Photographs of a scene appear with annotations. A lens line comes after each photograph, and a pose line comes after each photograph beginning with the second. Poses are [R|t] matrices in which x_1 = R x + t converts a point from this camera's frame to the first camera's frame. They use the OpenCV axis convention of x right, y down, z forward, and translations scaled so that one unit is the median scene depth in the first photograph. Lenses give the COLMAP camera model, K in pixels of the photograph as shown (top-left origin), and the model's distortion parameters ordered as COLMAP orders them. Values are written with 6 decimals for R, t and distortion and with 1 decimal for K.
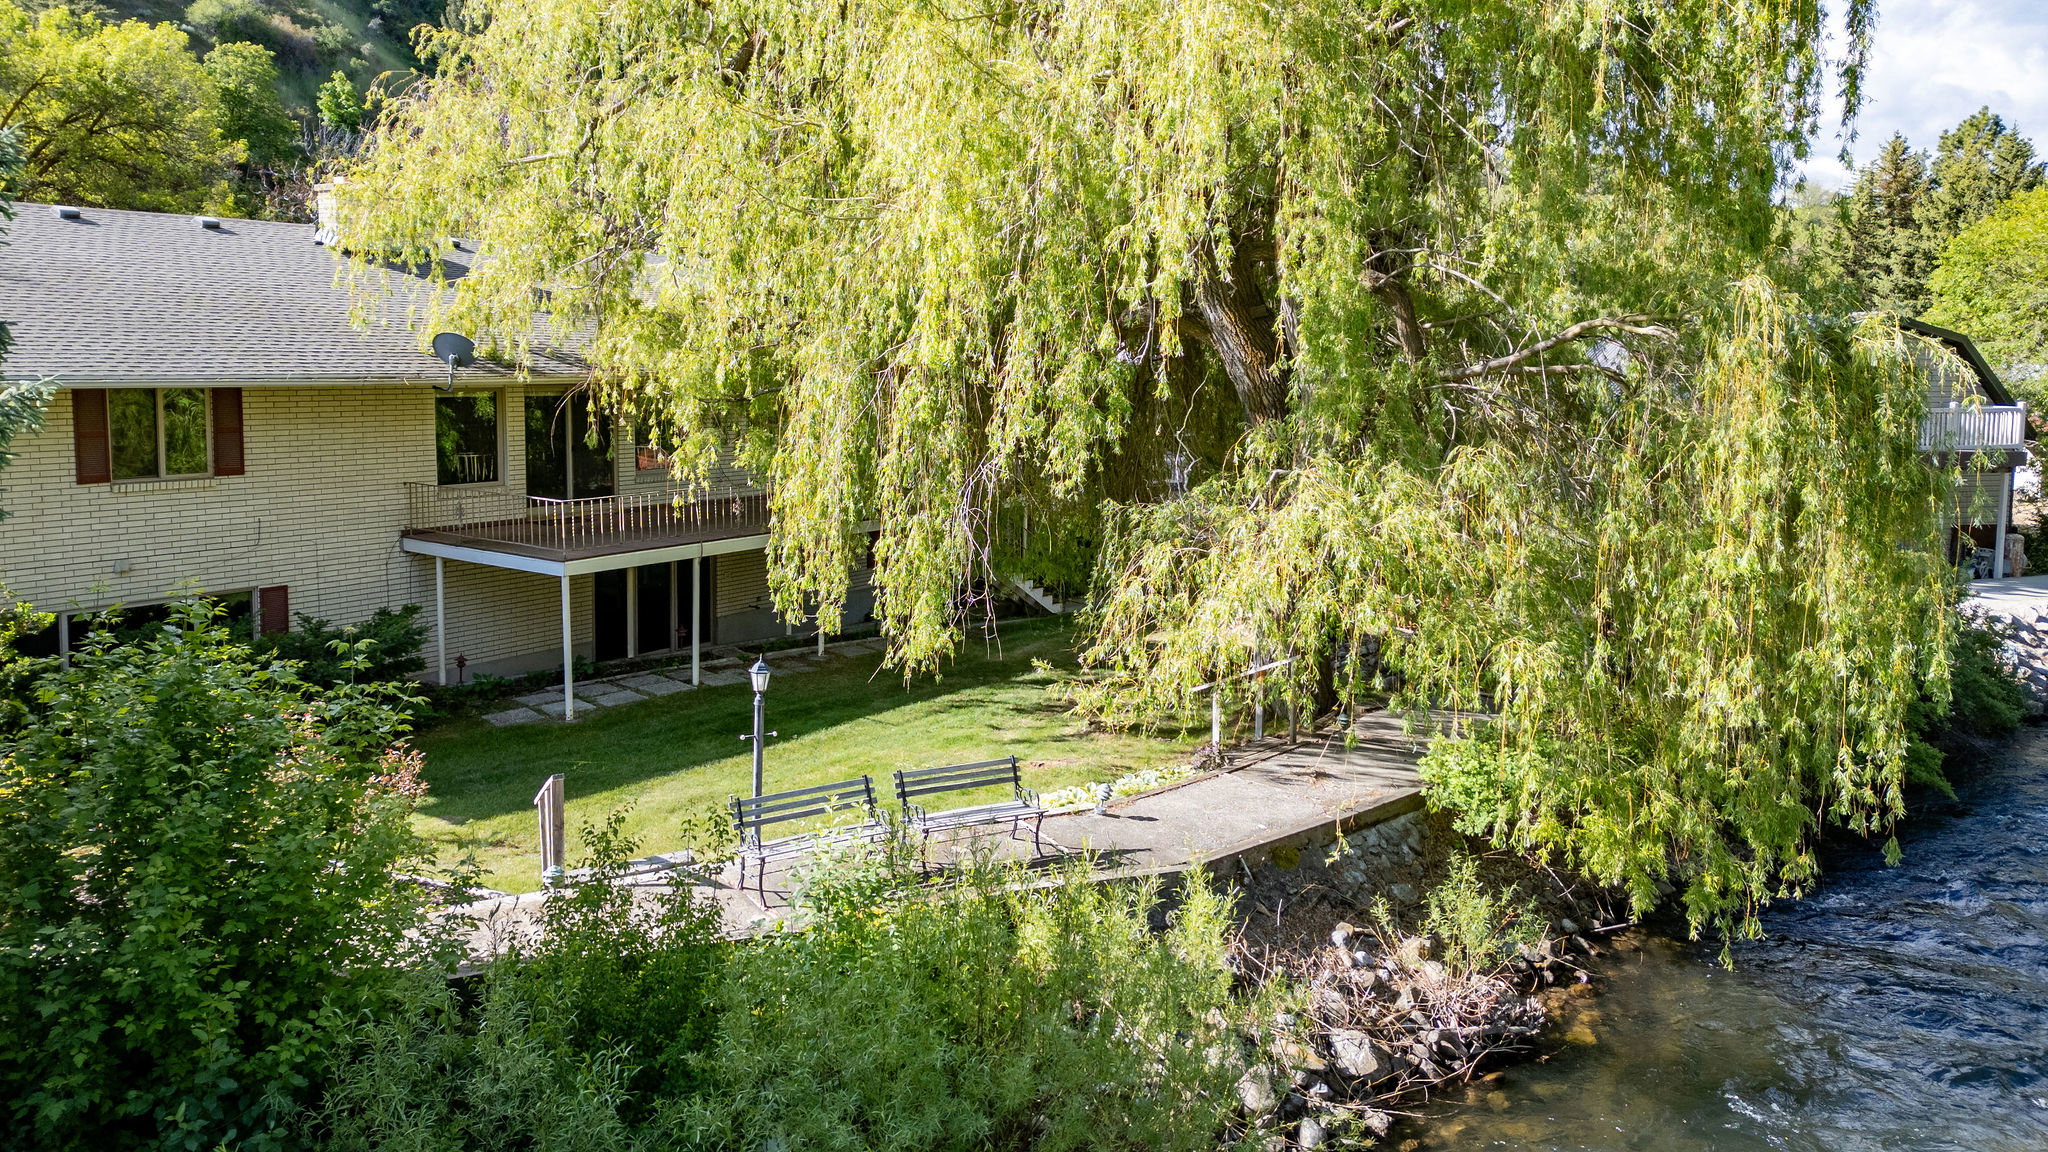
lens RADIAL K [[1408.7, 0, 984.4], [0, 1408.7, 508.0], [0, 0, 1]] dist [0.105361, -0.085927]
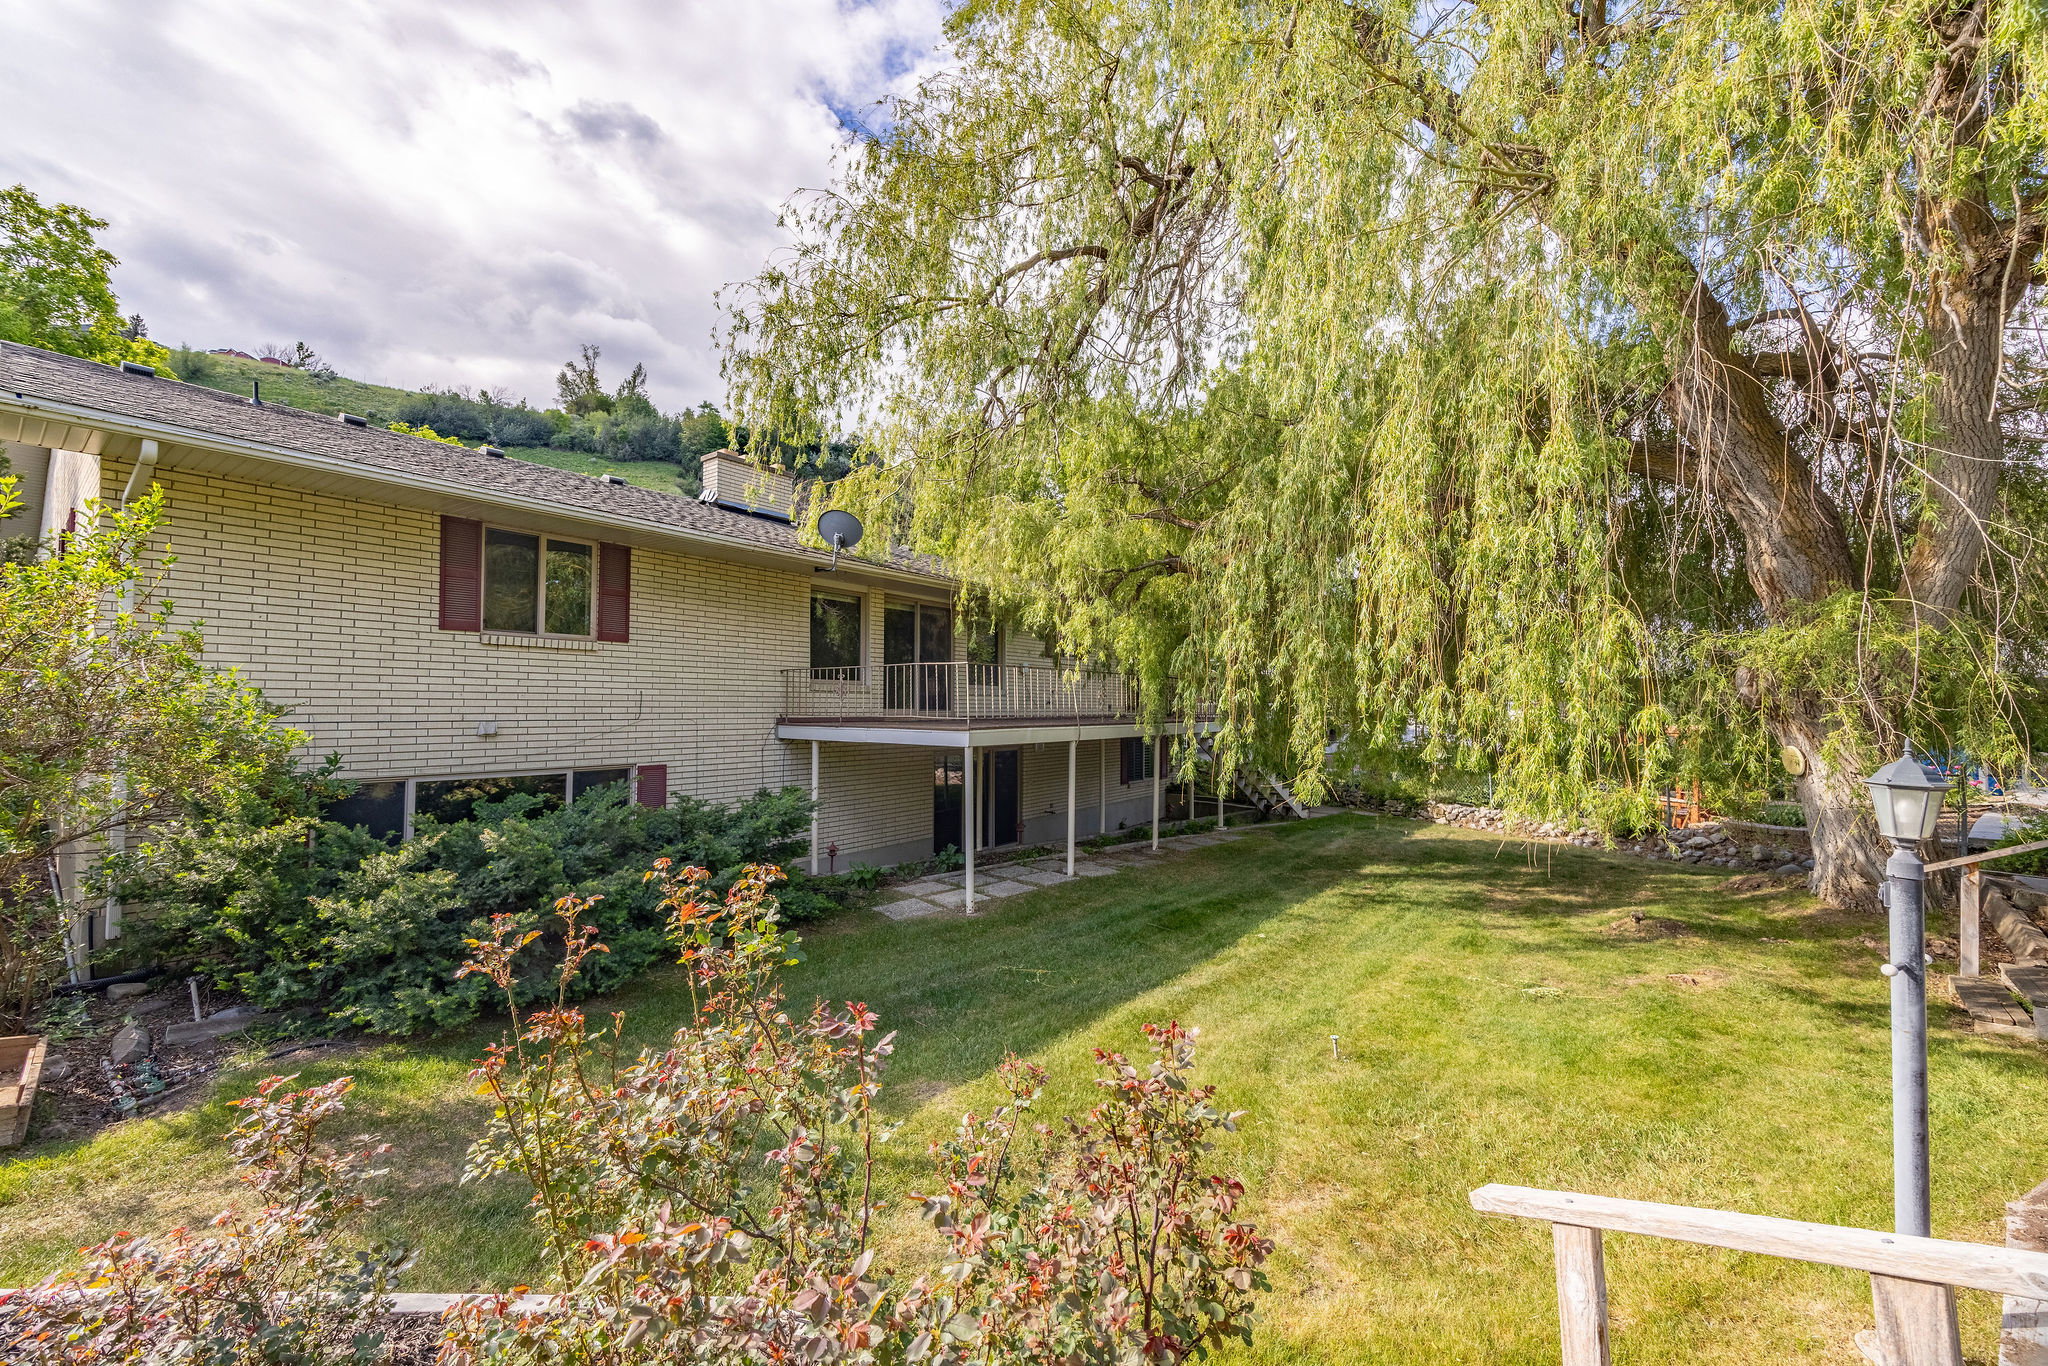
lens RADIAL K [[801.0, 0, 1026.2], [0, 801.0, 693.6], [0, 0, 1]] dist [0.000135, -0.000057]
pose [[0.999707, -0.006325, -0.023346, -0.247956], [0.003611, 0.993416, -0.114508, 0.072259], [0.023917, 0.114390, 0.993148, 0.501699]]
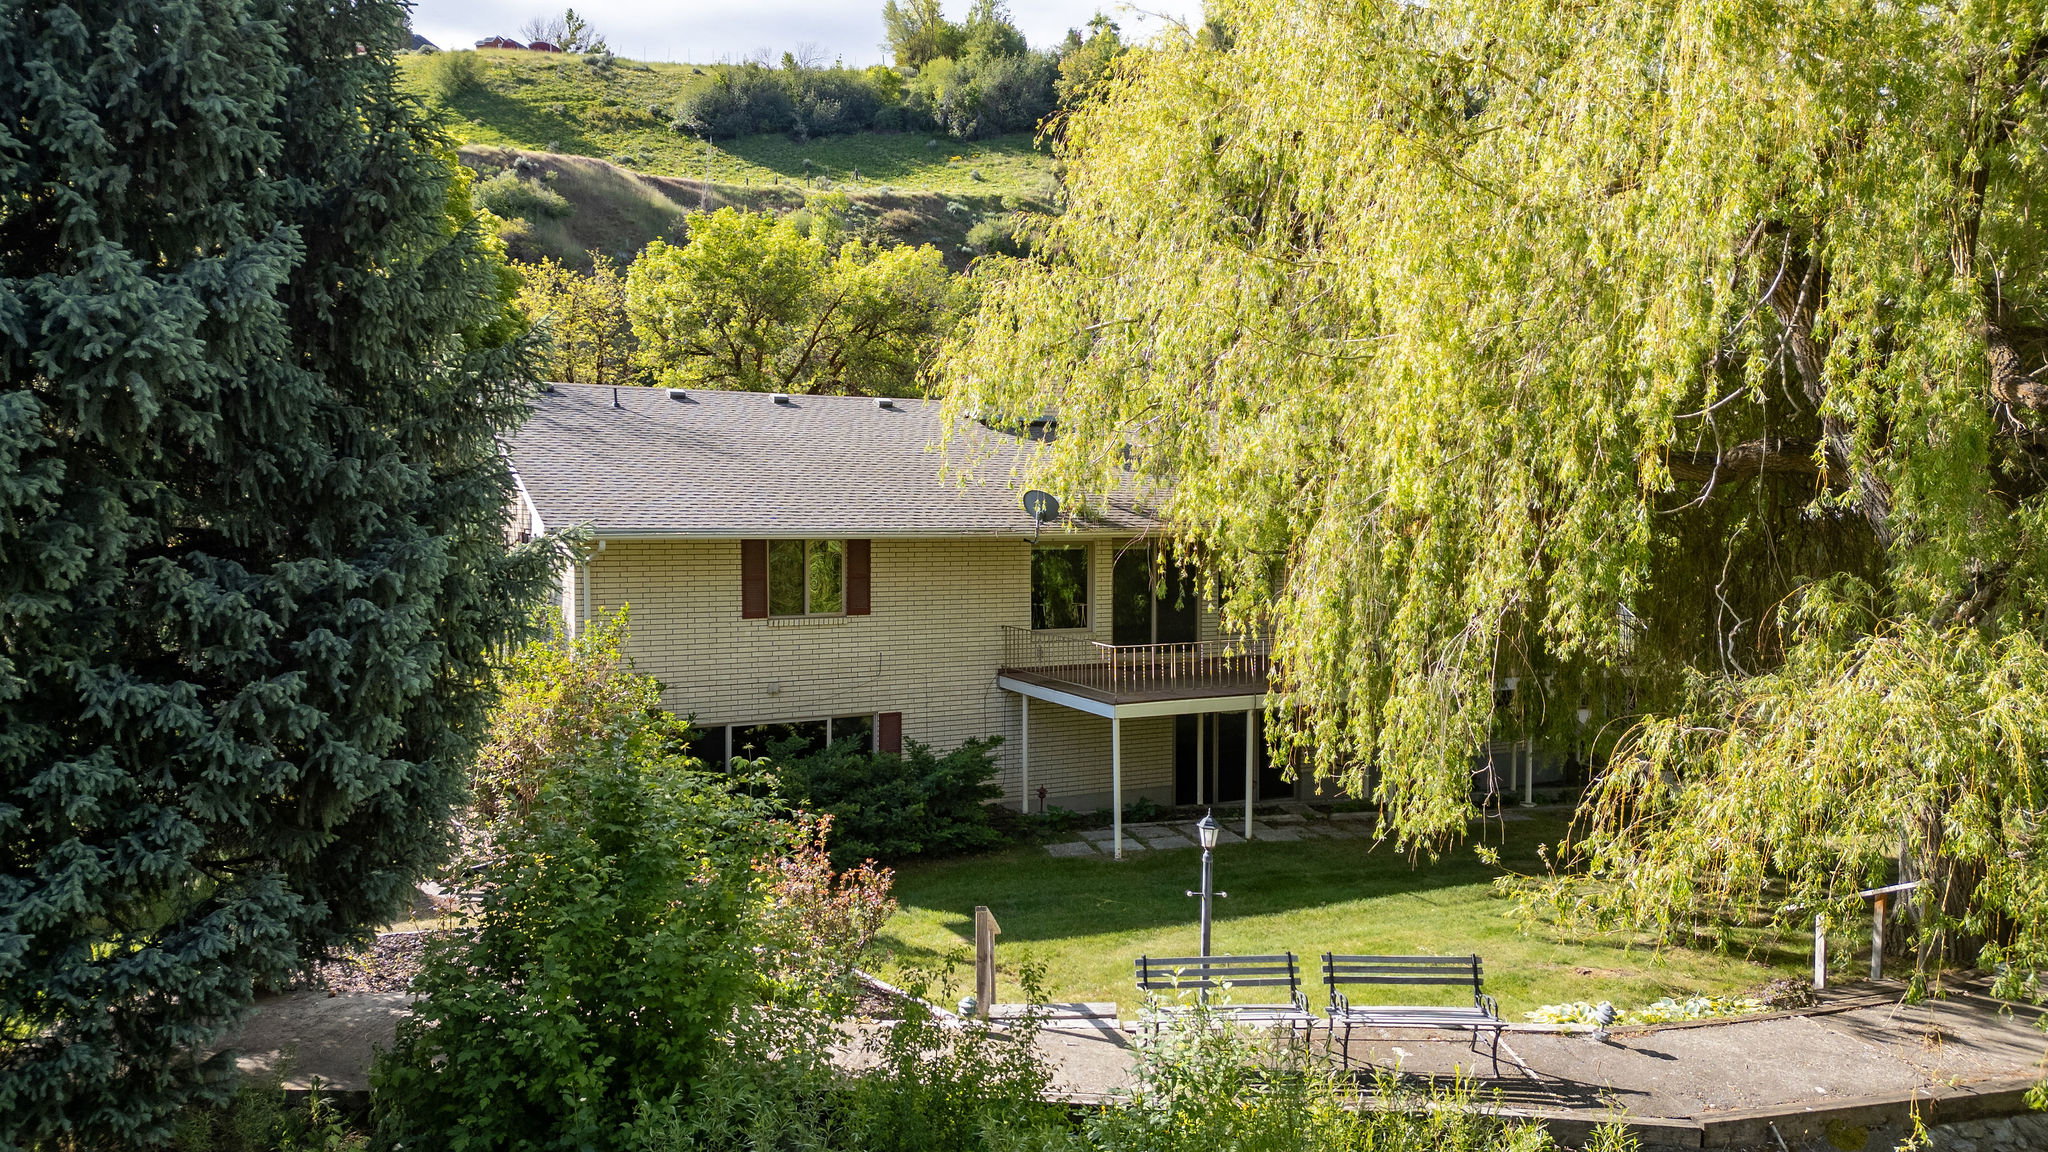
lens RADIAL K [[1373.7, 0, 1023.5], [0, 1373.7, 604.2], [0, 0, 1]] dist [0.112500, -0.108094]
pose [[0.897695, 0.023851, -0.439972, 0.086755], [-0.043224, 0.998484, -0.034065, 0.000899], [0.438493, 0.049597, 0.897365, 0.058790]]
